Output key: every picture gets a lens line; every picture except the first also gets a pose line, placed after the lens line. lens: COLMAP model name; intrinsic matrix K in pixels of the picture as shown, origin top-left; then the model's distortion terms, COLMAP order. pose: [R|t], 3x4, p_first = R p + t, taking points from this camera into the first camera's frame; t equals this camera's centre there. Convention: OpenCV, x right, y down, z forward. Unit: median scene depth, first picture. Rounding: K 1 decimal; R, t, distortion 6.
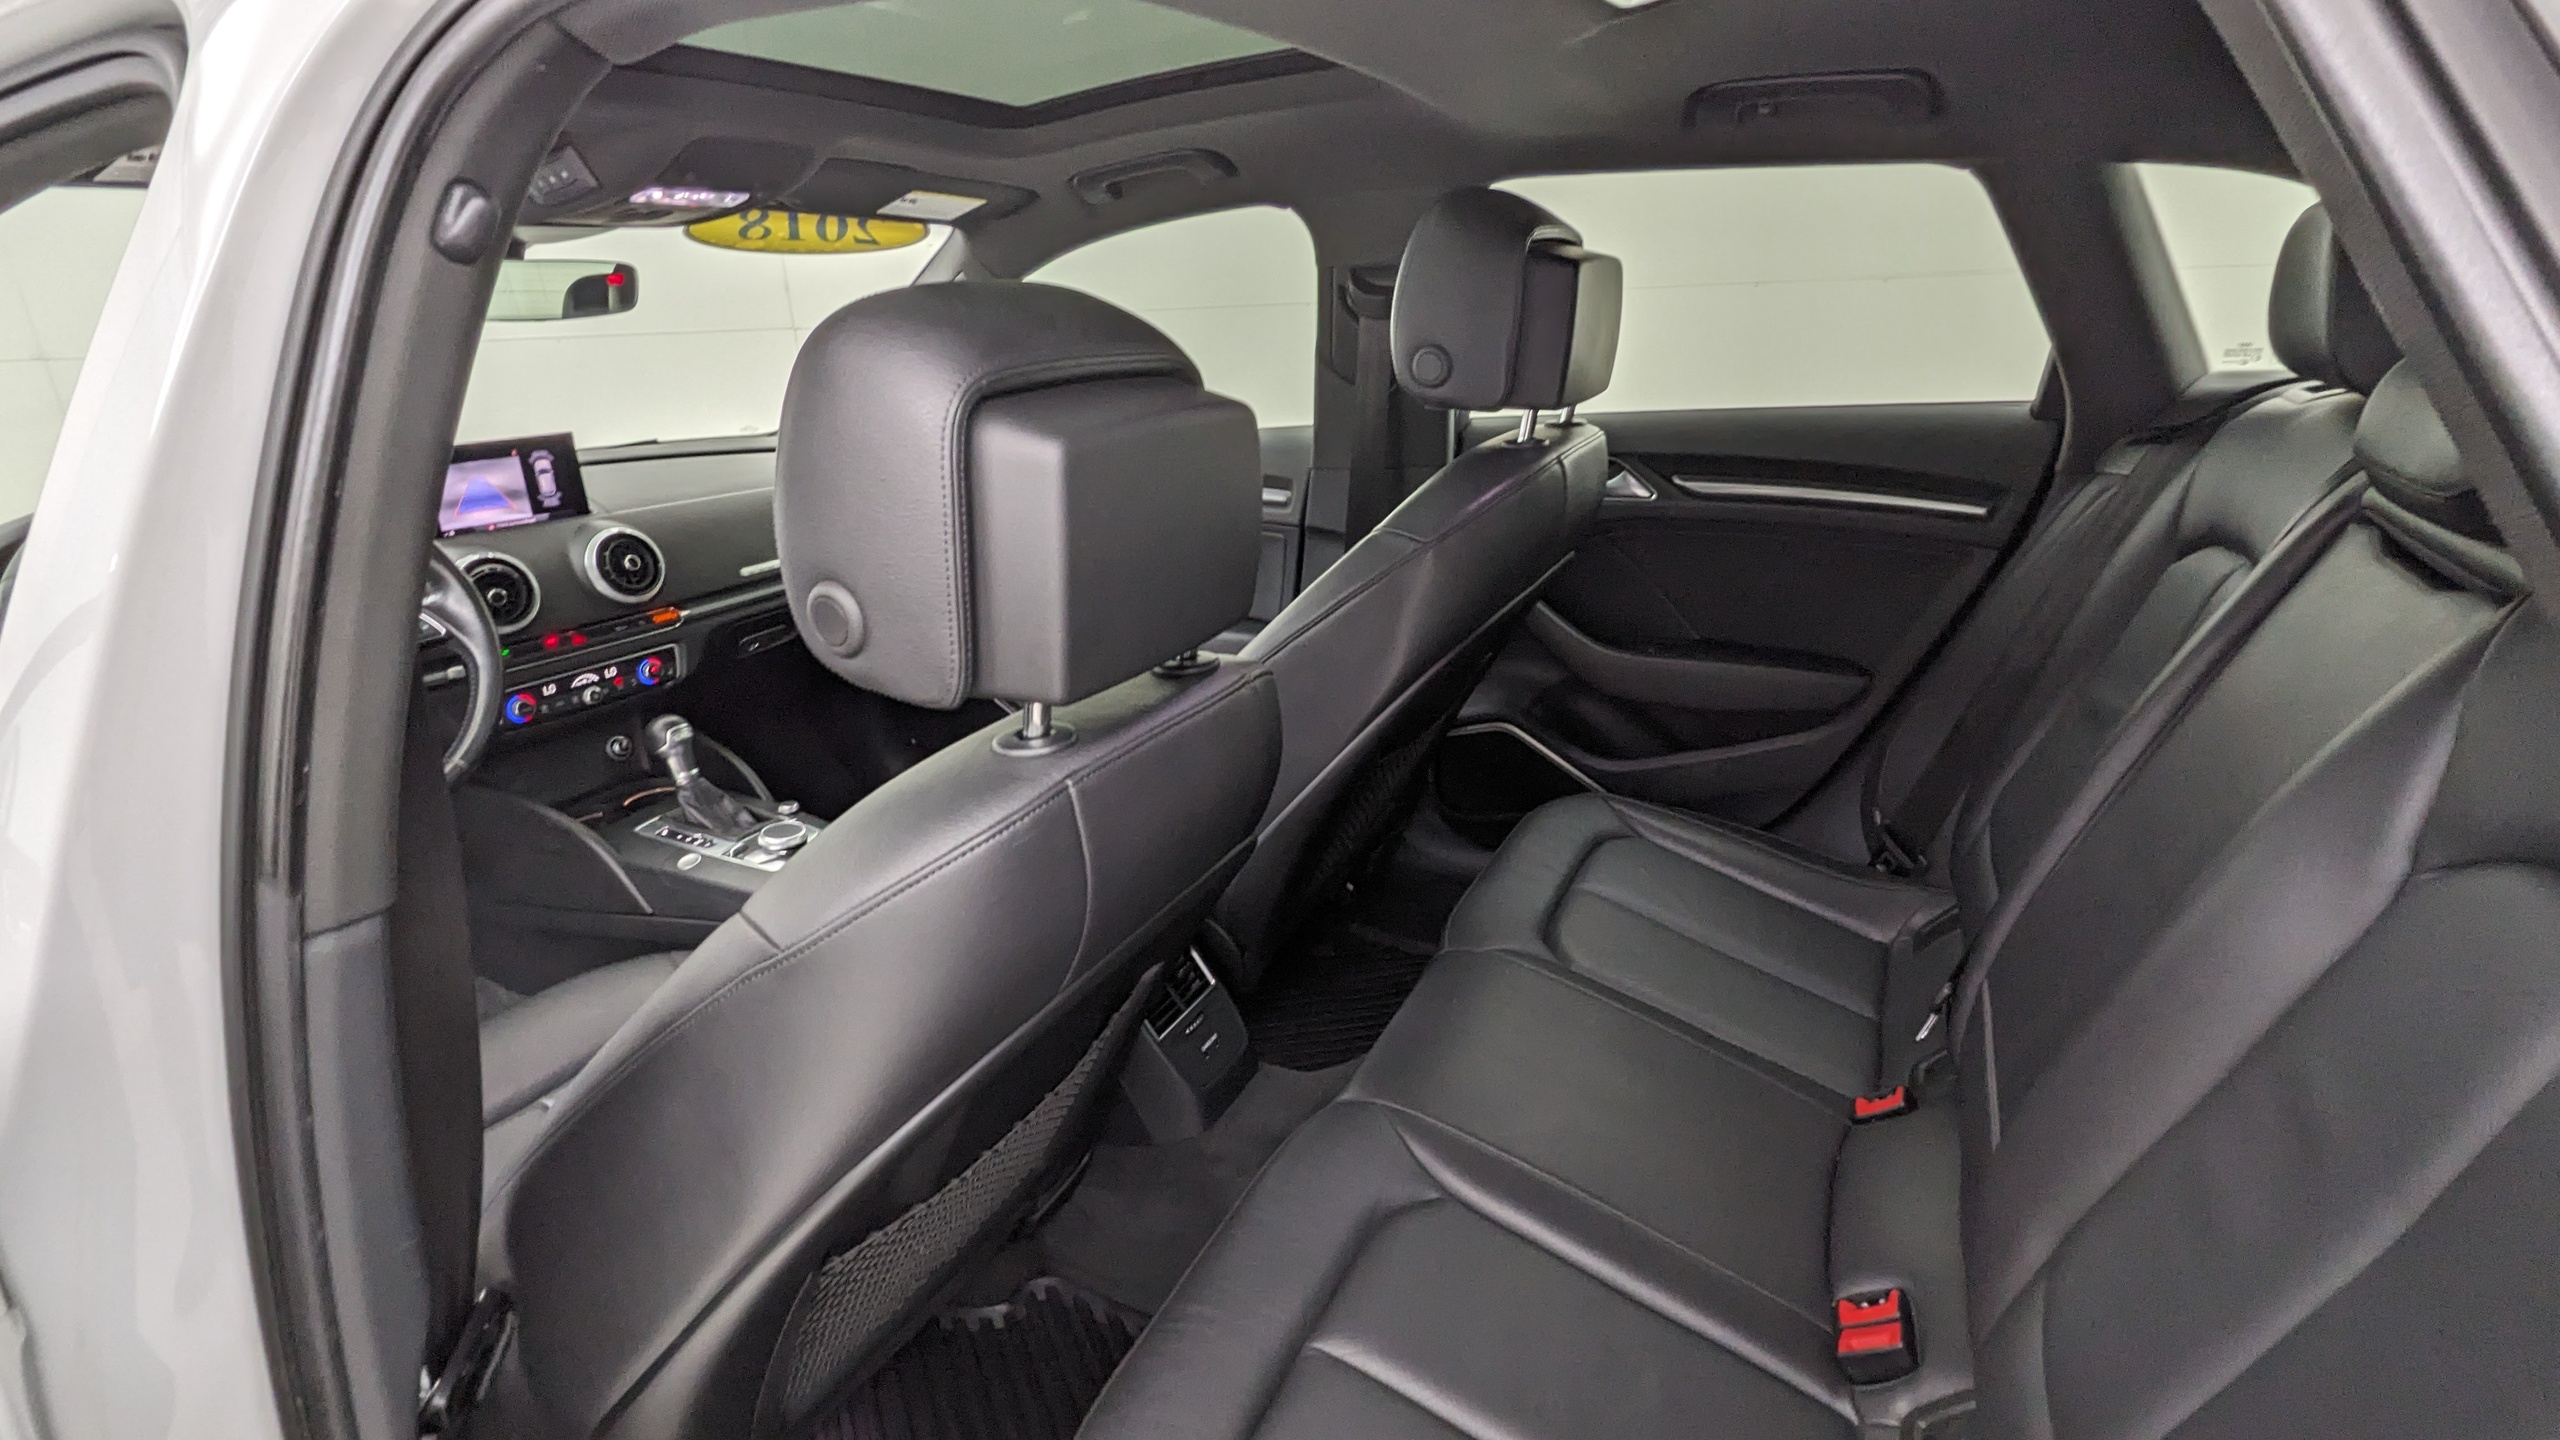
lens RADIAL K [[1241.3, 0, 1273.5], [0, 1241.3, 707.4], [0, 0, 1]] dist [-0.006878, 0.001513]
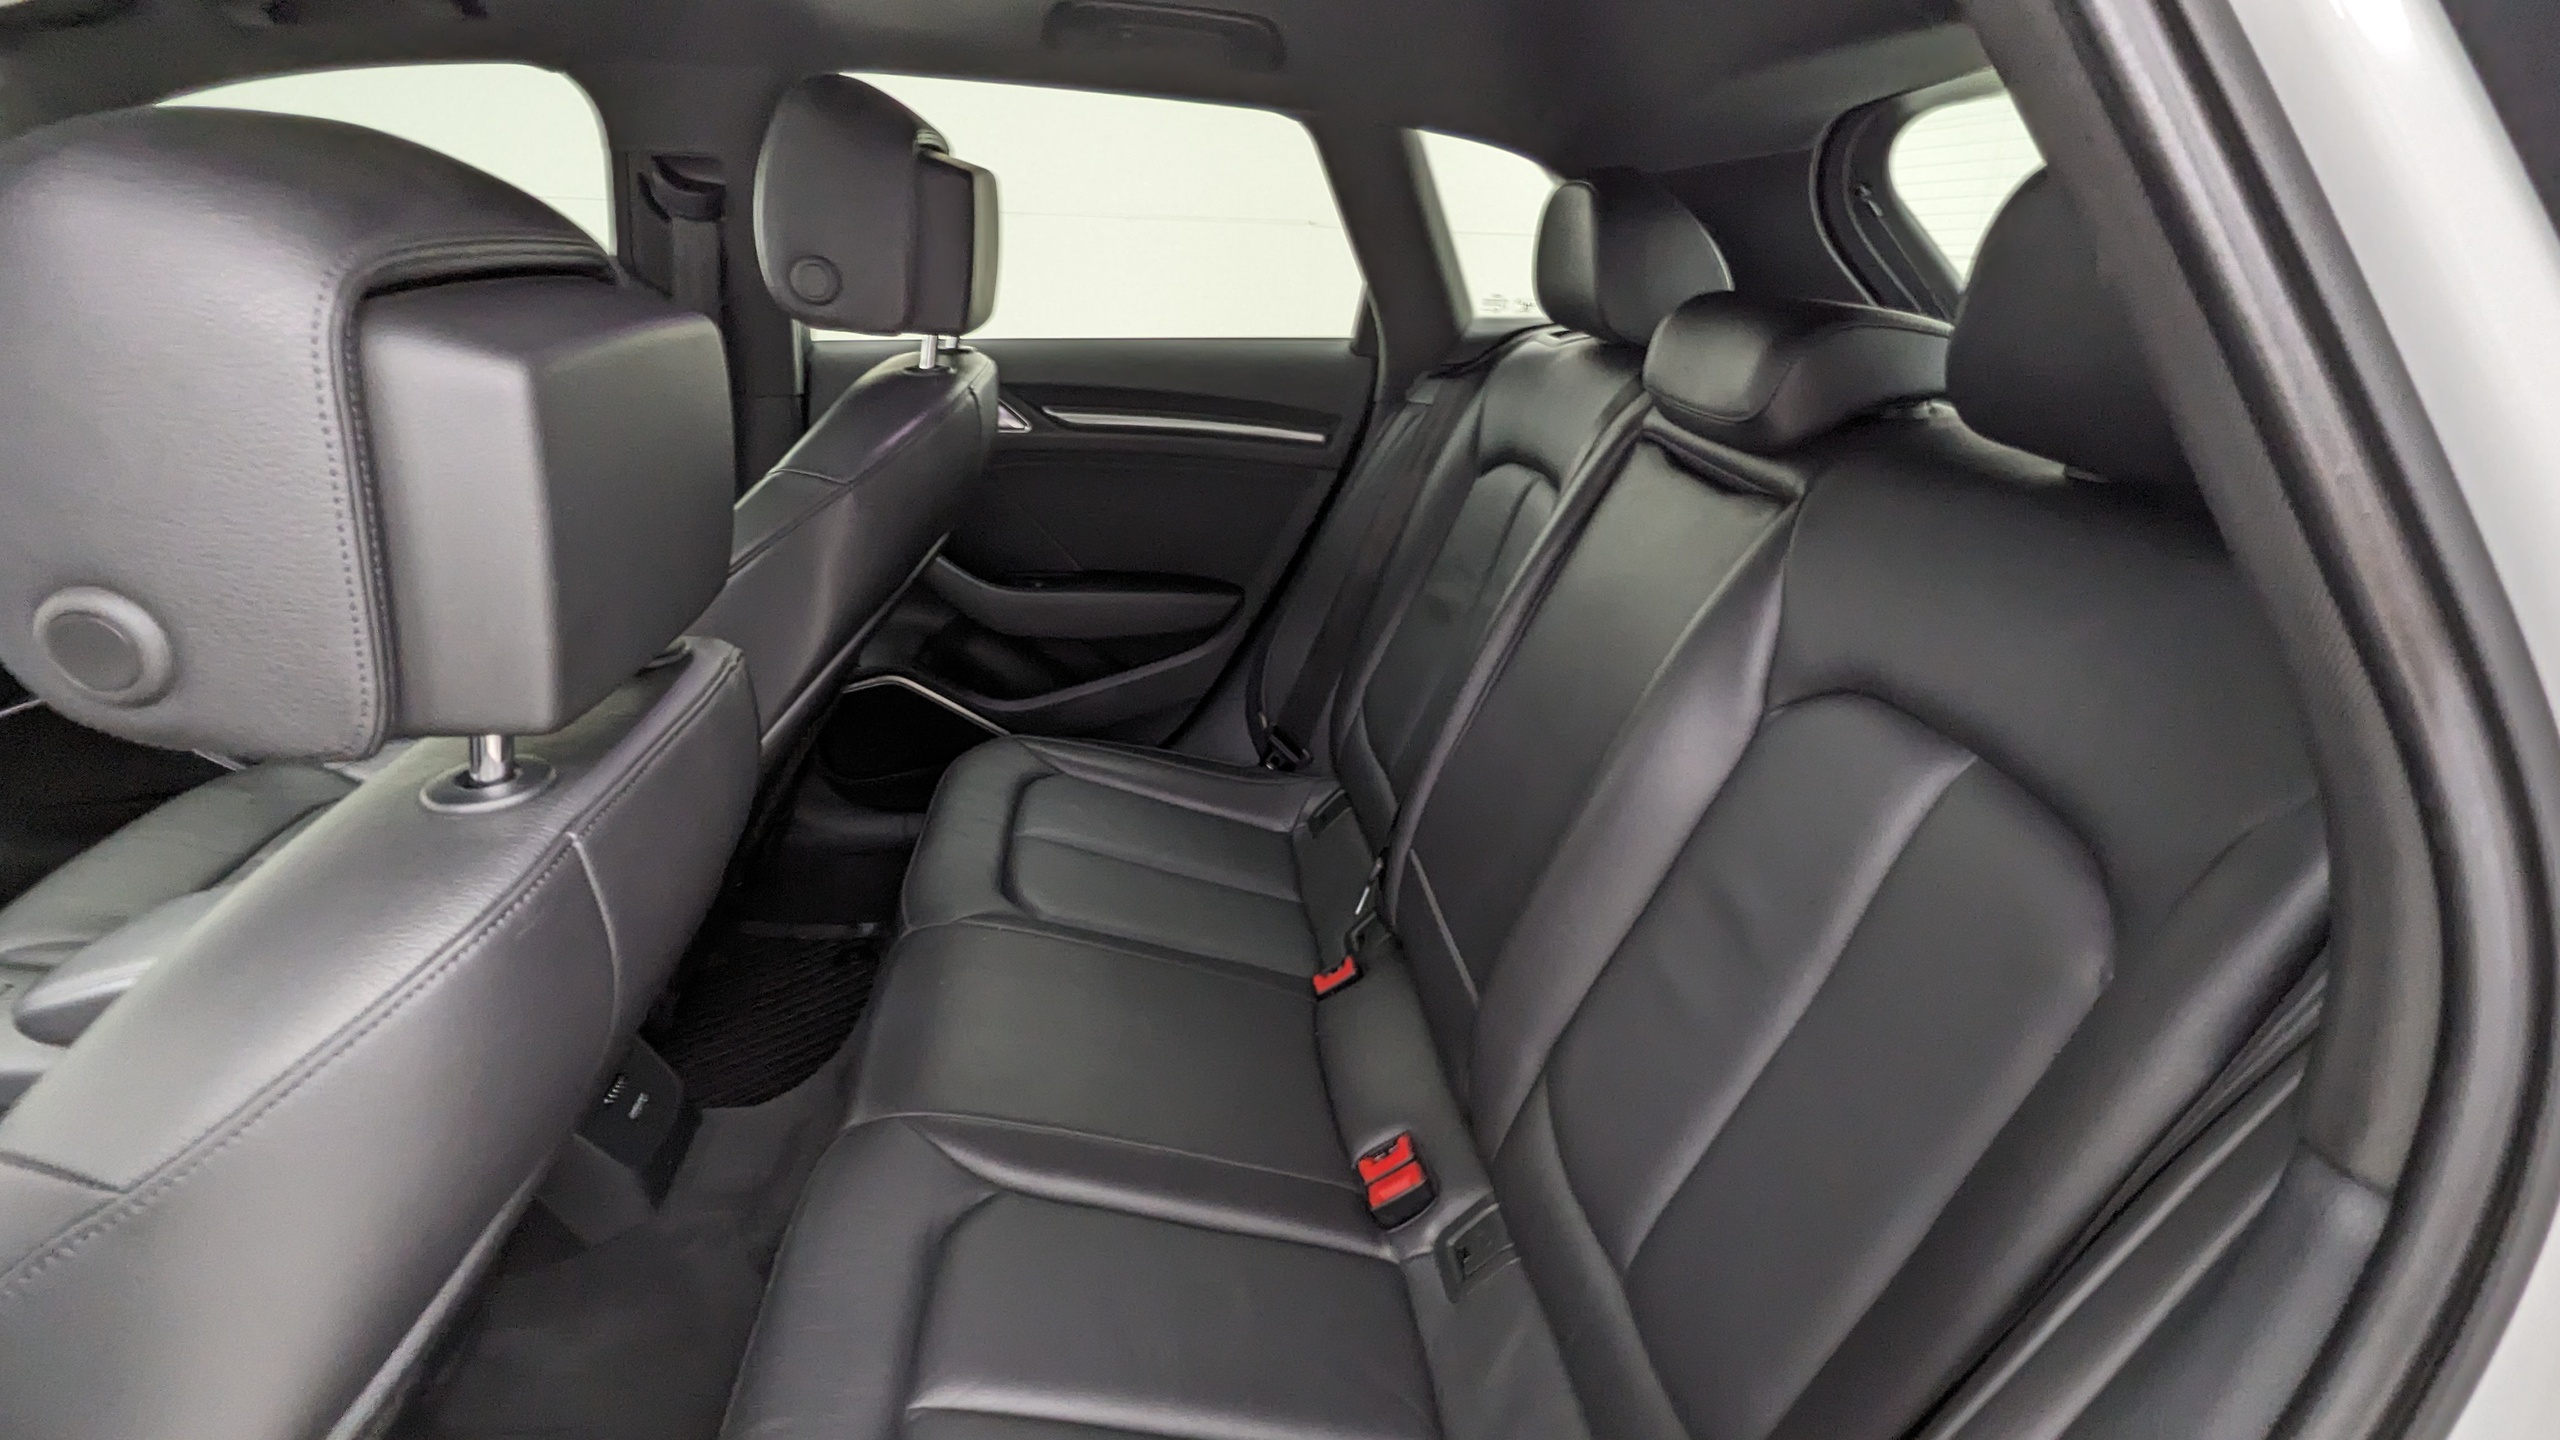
lens RADIAL K [[1241.3, 0, 1290.6], [0, 1241.3, 710.4], [0, 0, 1]] dist [-0.006878, 0.001513]
pose [[0.832840, -0.133856, 0.537084, -0.108276], [0.103234, 0.990857, 0.086866, -0.017987], [-0.543801, -0.016900, 0.839044, 0.087701]]
